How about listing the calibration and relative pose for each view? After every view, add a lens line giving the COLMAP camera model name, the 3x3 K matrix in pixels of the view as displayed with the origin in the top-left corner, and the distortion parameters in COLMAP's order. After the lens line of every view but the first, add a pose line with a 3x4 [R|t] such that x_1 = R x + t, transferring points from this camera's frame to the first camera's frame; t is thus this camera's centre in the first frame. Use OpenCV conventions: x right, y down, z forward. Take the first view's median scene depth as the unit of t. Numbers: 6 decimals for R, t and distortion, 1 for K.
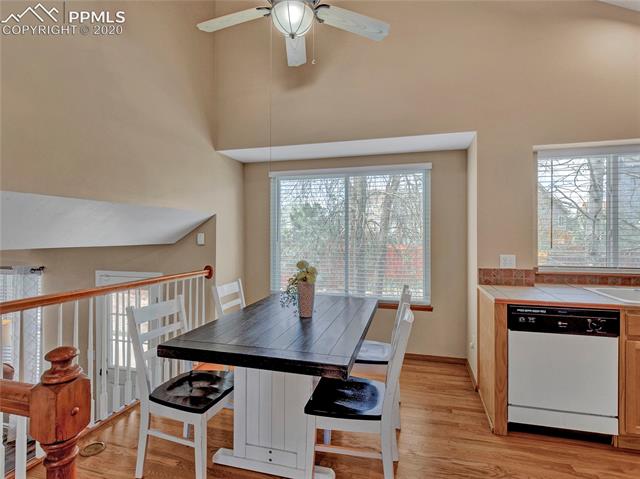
lens RADIAL K [[326.7, 0, 320.0], [0, 326.7, 239.5], [0, 0, 1]] dist [0.000510, 0.000050]
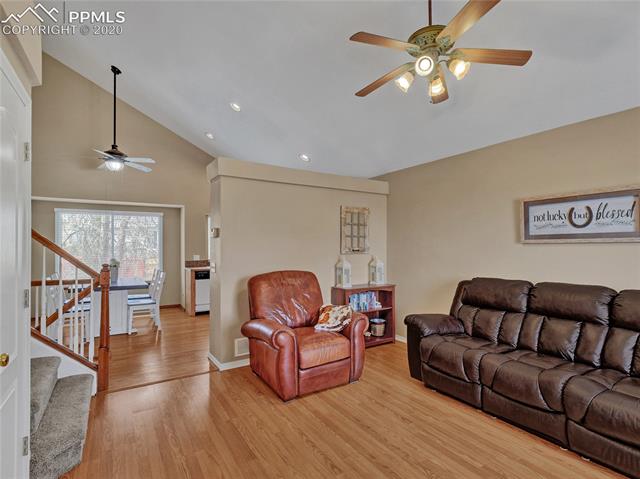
lens RADIAL K [[326.7, 0, 320.0], [0, 326.7, 239.5], [0, 0, 1]] dist [0.000510, 0.000050]
pose [[0.669613, 0.009489, 0.742649, -0.660264], [0.021404, 0.999256, -0.032067, 0.027830], [-0.742401, 0.037369, 0.668912, -1.395759]]
